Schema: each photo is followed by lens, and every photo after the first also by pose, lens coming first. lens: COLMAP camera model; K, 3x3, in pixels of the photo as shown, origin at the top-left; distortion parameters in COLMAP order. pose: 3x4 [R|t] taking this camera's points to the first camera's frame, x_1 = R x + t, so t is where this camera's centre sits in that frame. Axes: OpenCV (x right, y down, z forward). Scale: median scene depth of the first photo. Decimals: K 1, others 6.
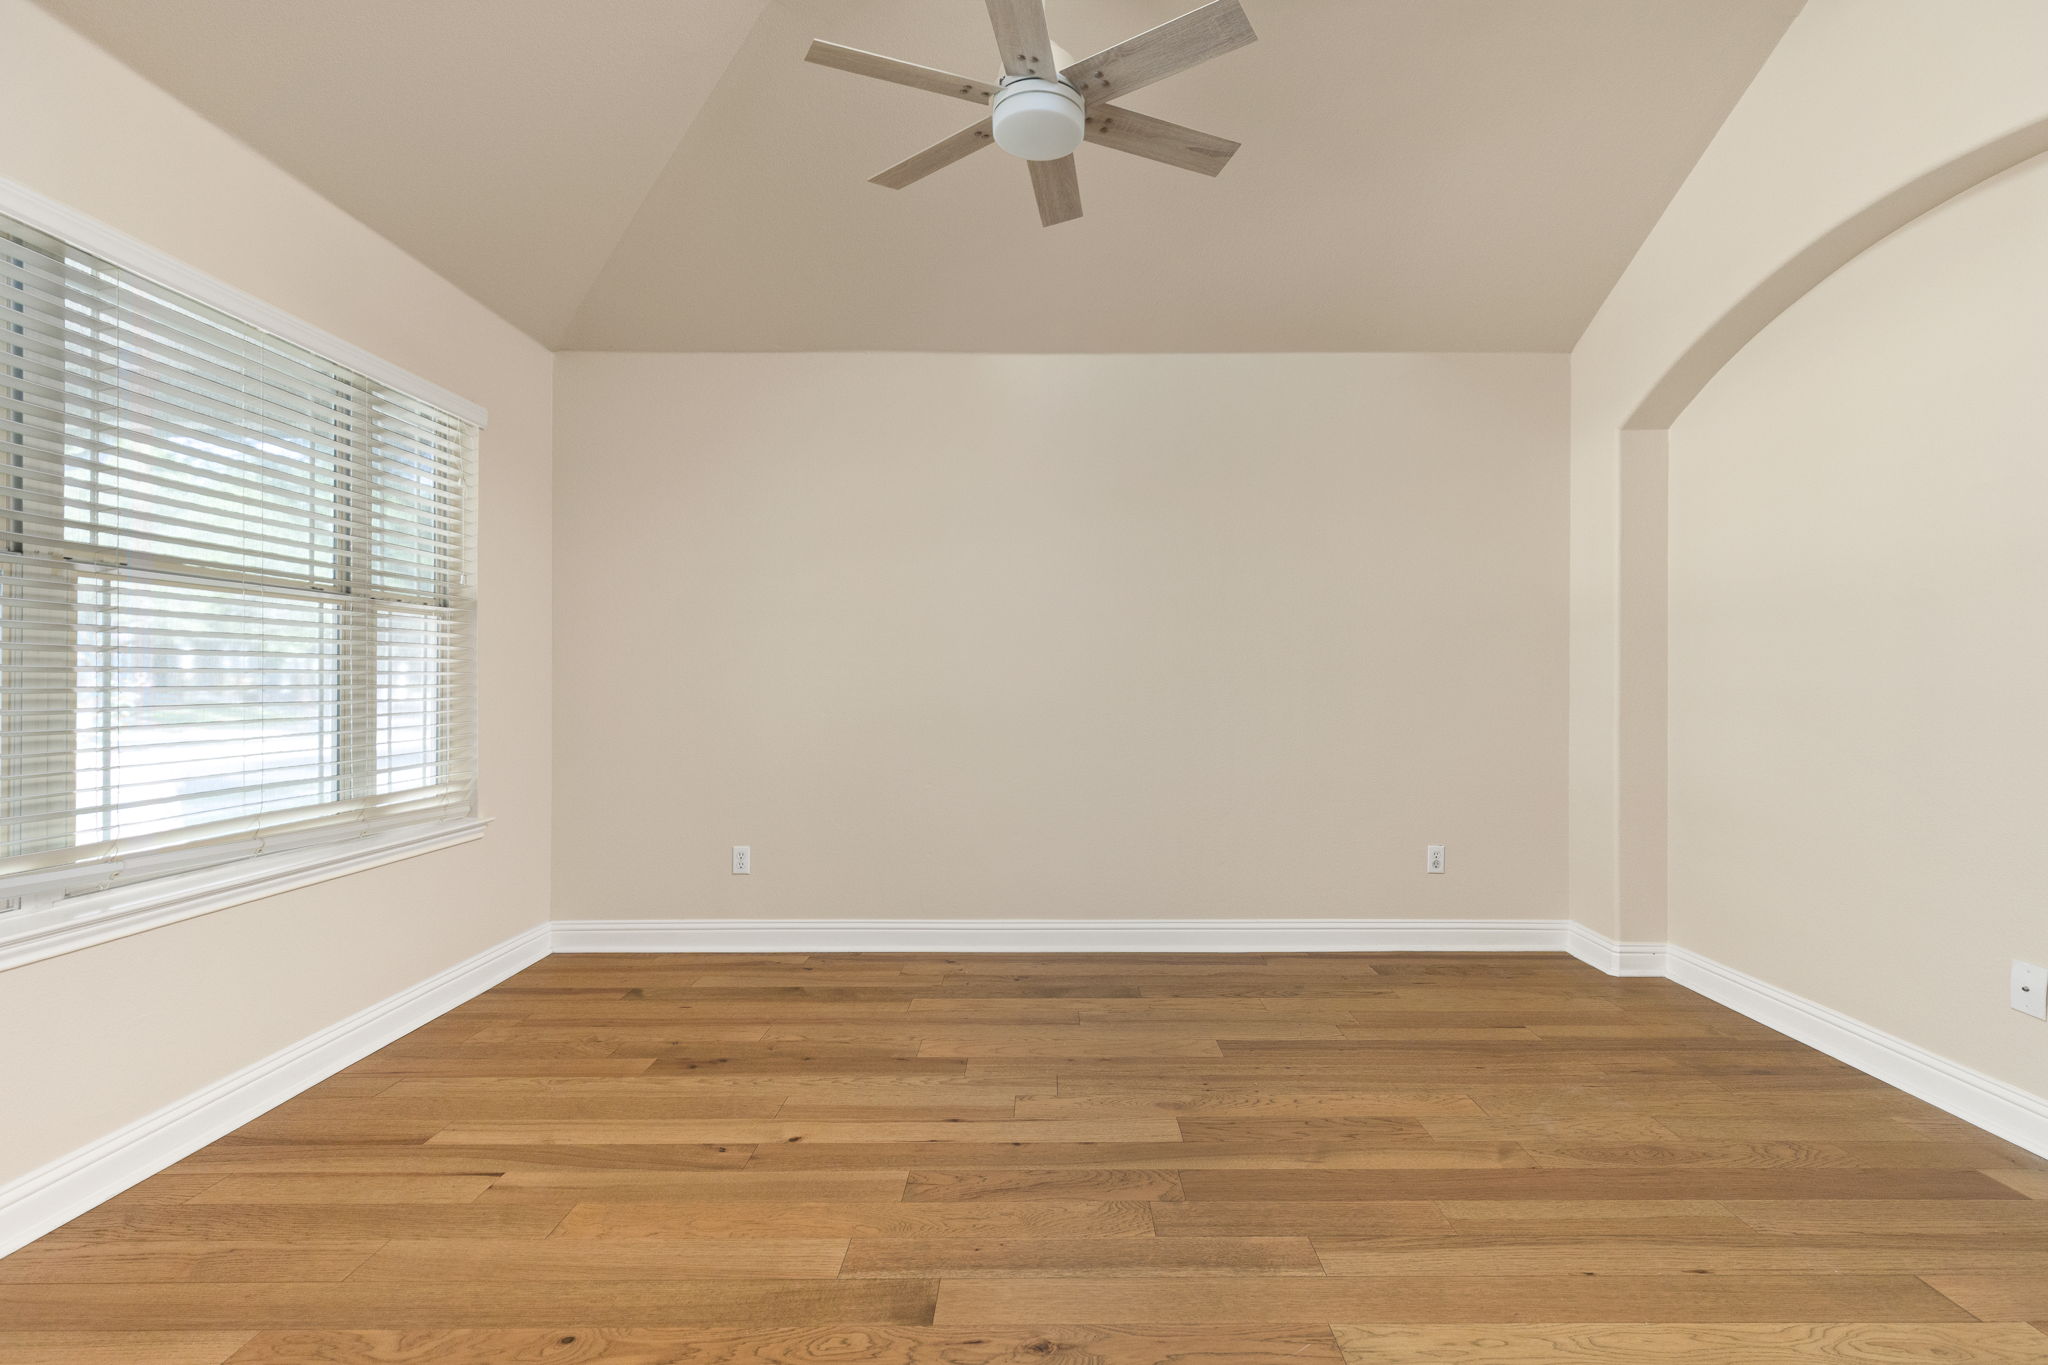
lens RADIAL K [[936.6, 0, 1071.8], [0, 936.6, 684.9], [0, 0, 1]] dist [0.005129, 0.000753]
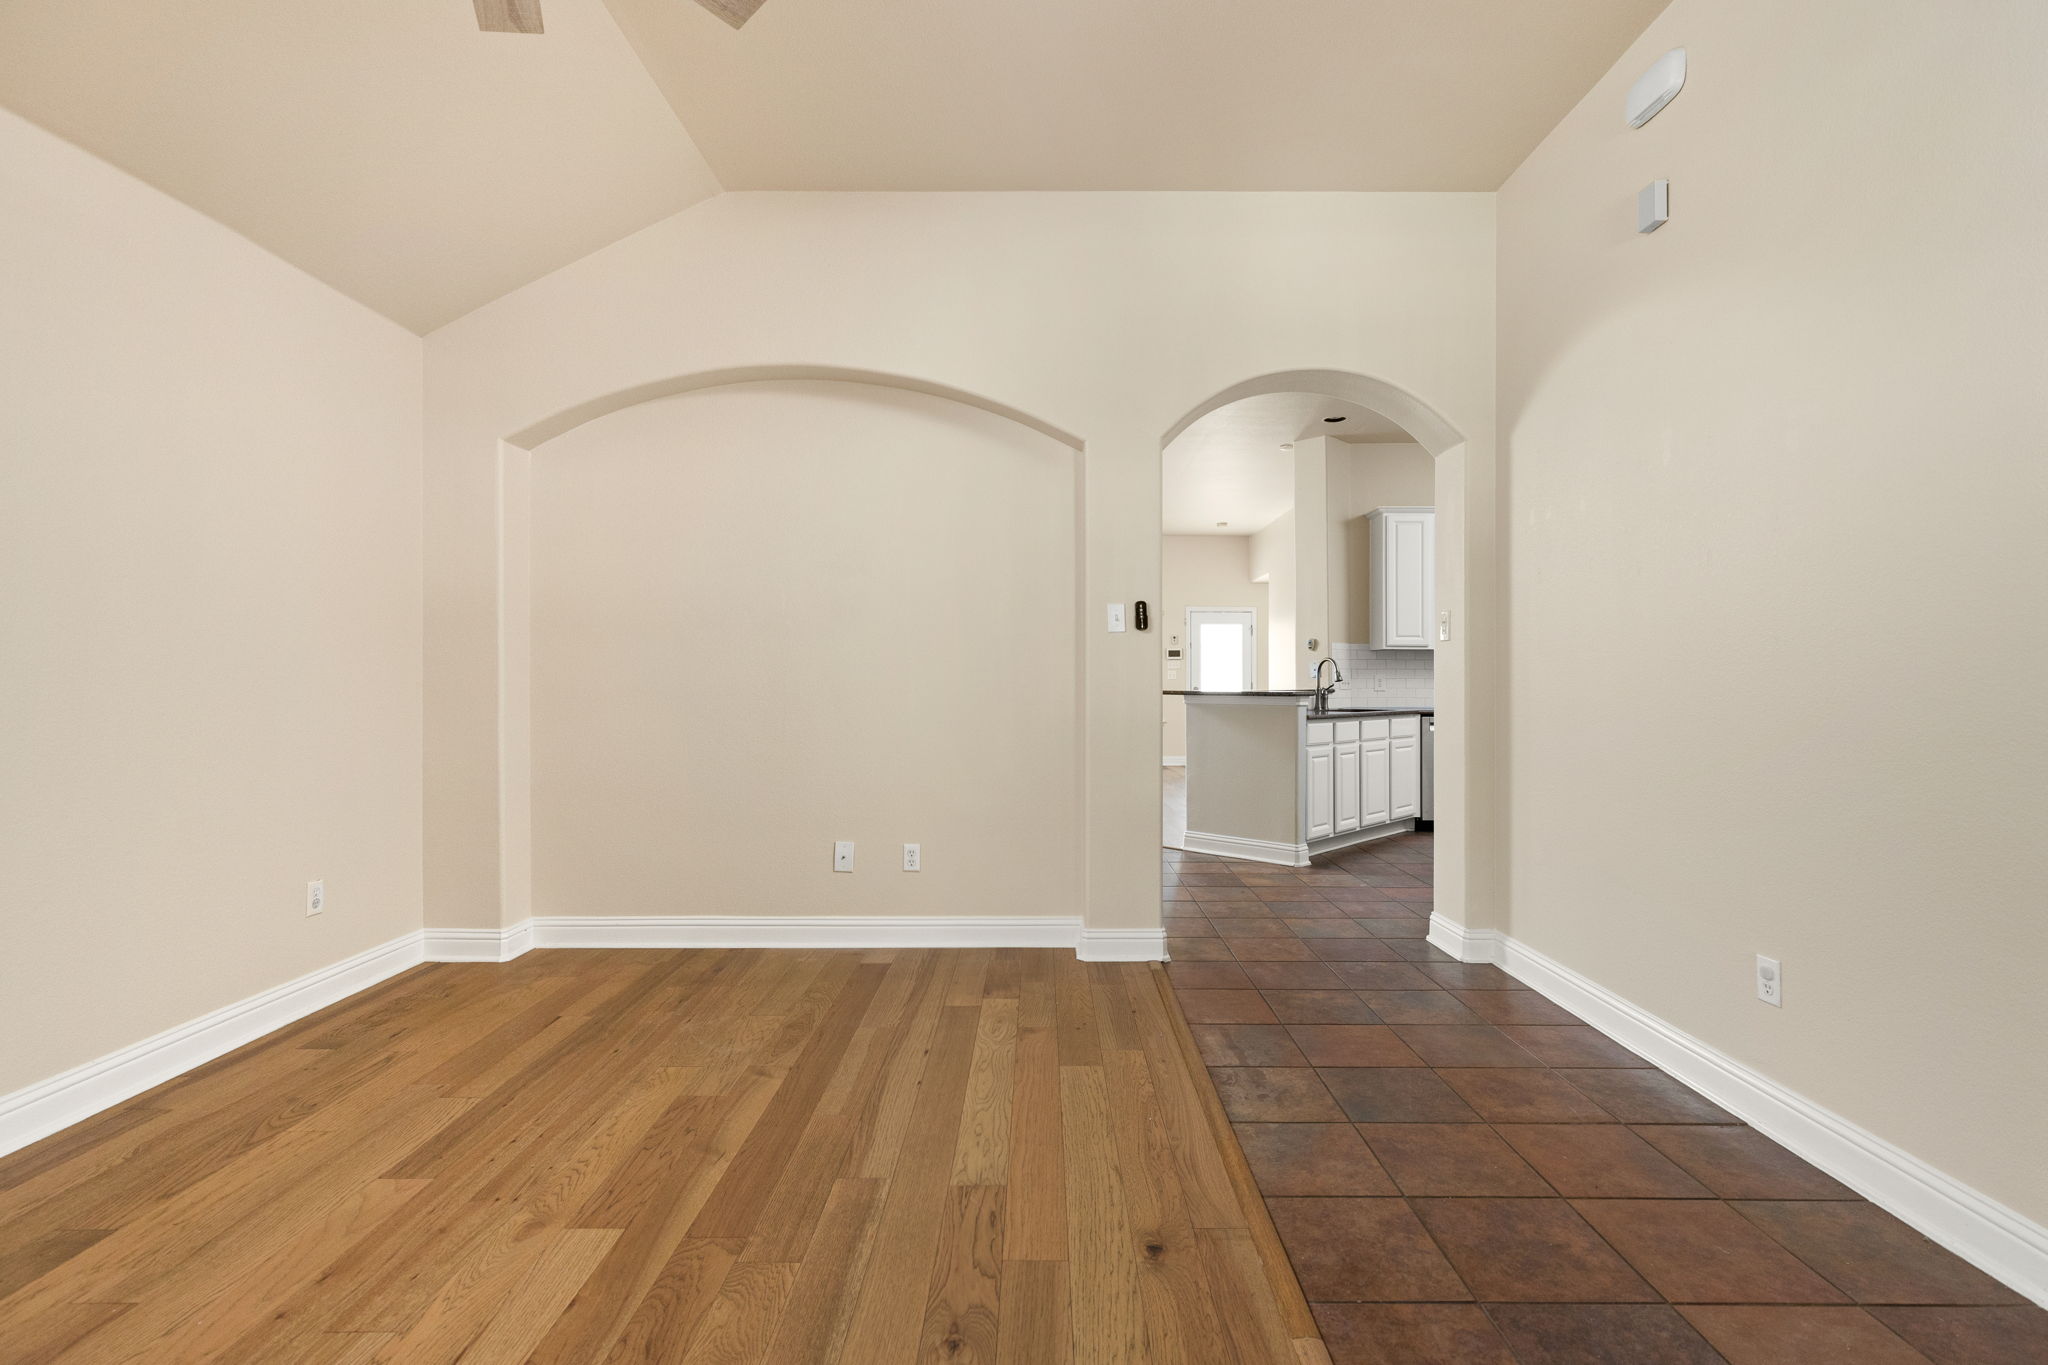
lens RADIAL K [[936.6, 0, 1027.3], [0, 936.6, 684.1], [0, 0, 1]] dist [0.005129, 0.000753]
pose [[0.024056, -0.004277, 0.999701, -0.644156], [0.001535, 0.999990, 0.004241, -0.004368], [-0.999709, 0.001433, 0.024062, 0.558764]]
